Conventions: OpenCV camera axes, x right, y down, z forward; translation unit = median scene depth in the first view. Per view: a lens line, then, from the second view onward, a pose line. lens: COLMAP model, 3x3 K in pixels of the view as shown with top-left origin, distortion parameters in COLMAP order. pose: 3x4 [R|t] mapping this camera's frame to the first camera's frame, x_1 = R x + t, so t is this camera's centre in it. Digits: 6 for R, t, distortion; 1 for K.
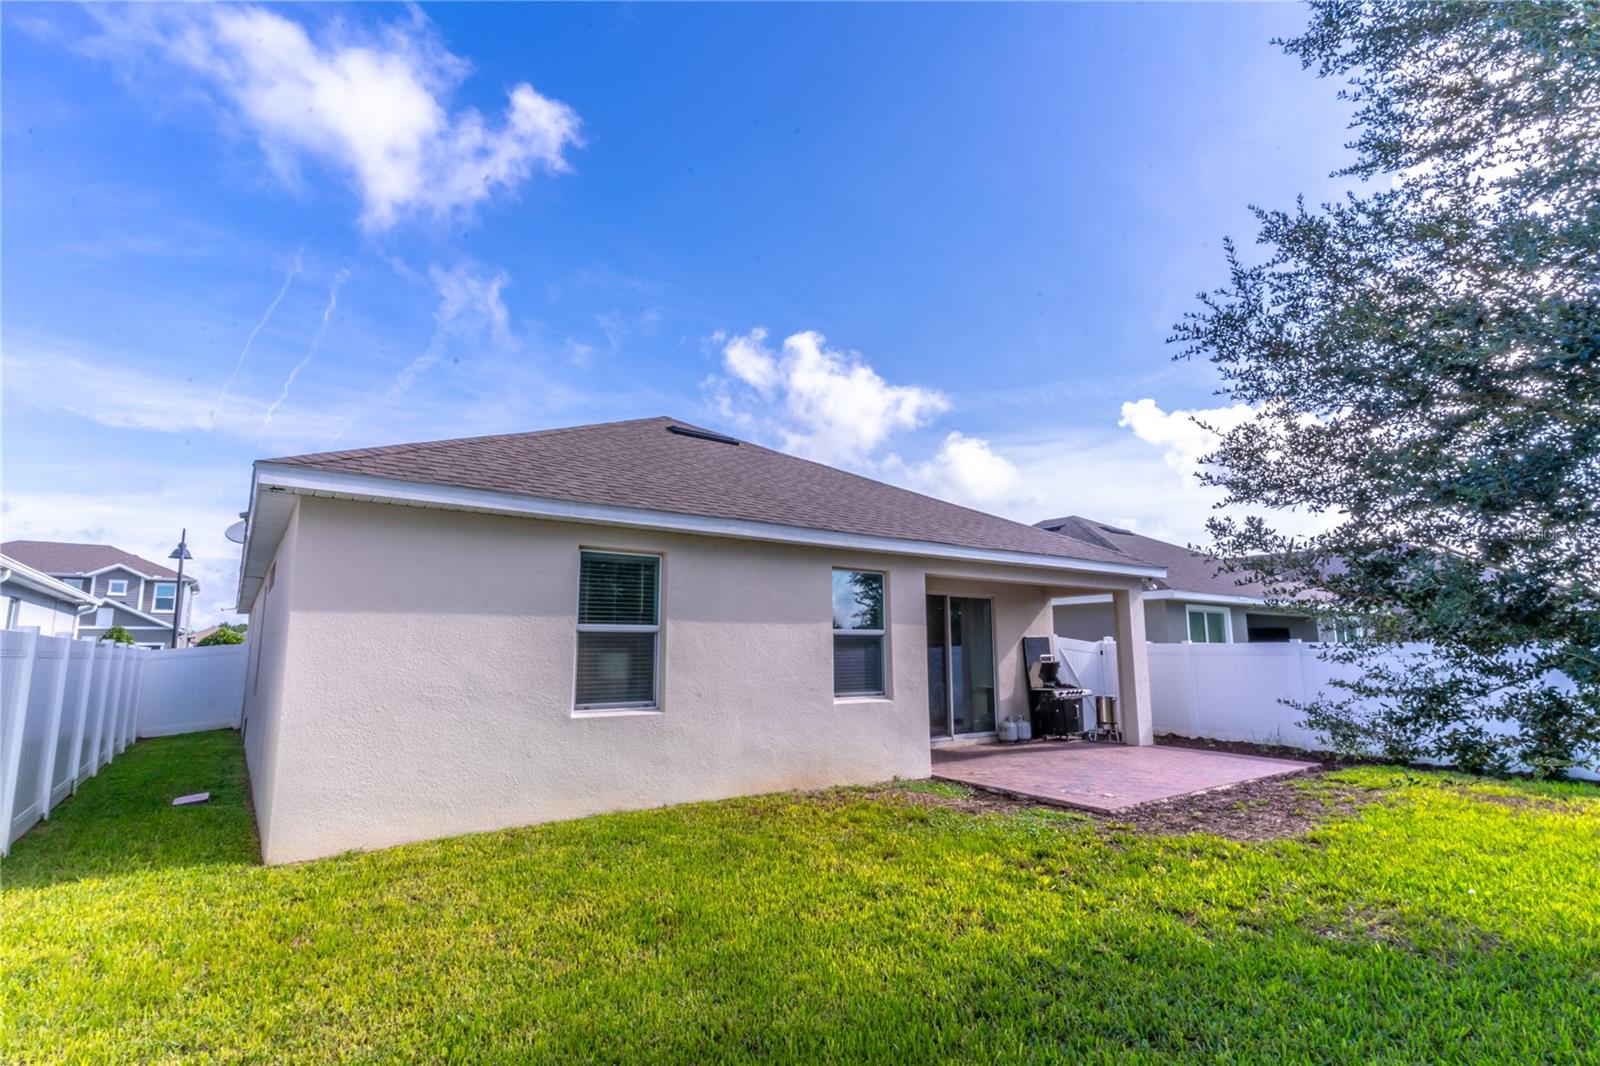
lens RADIAL K [[774.0, 0, 800.0], [0, 774.0, 533.0], [0, 0, 1]] dist [0.001005, 0.000015]
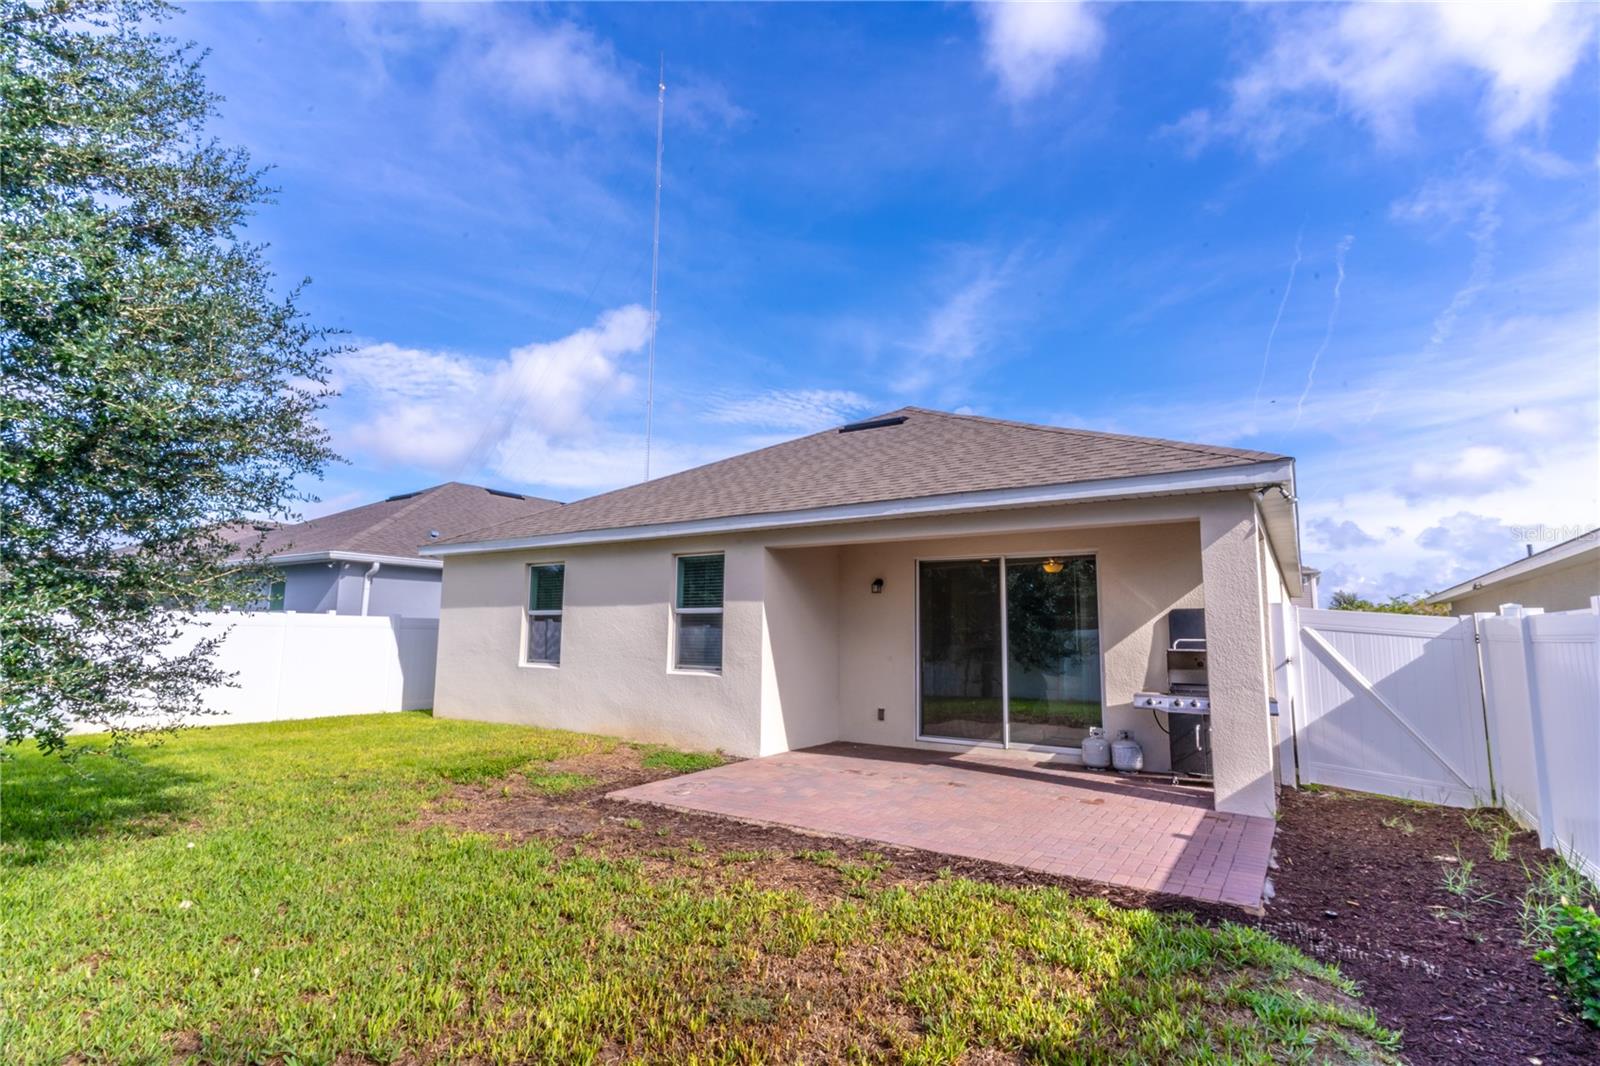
lens RADIAL K [[755.4, 0, 802.0], [0, 755.4, 539.6], [0, 0, 1]] dist [0.004717, 0.000443]
pose [[0.338837, -0.108266, -0.934595, 1.074580], [0.132985, 0.988895, -0.066342, 0.111987], [0.931399, -0.101808, 0.349472, 0.727292]]
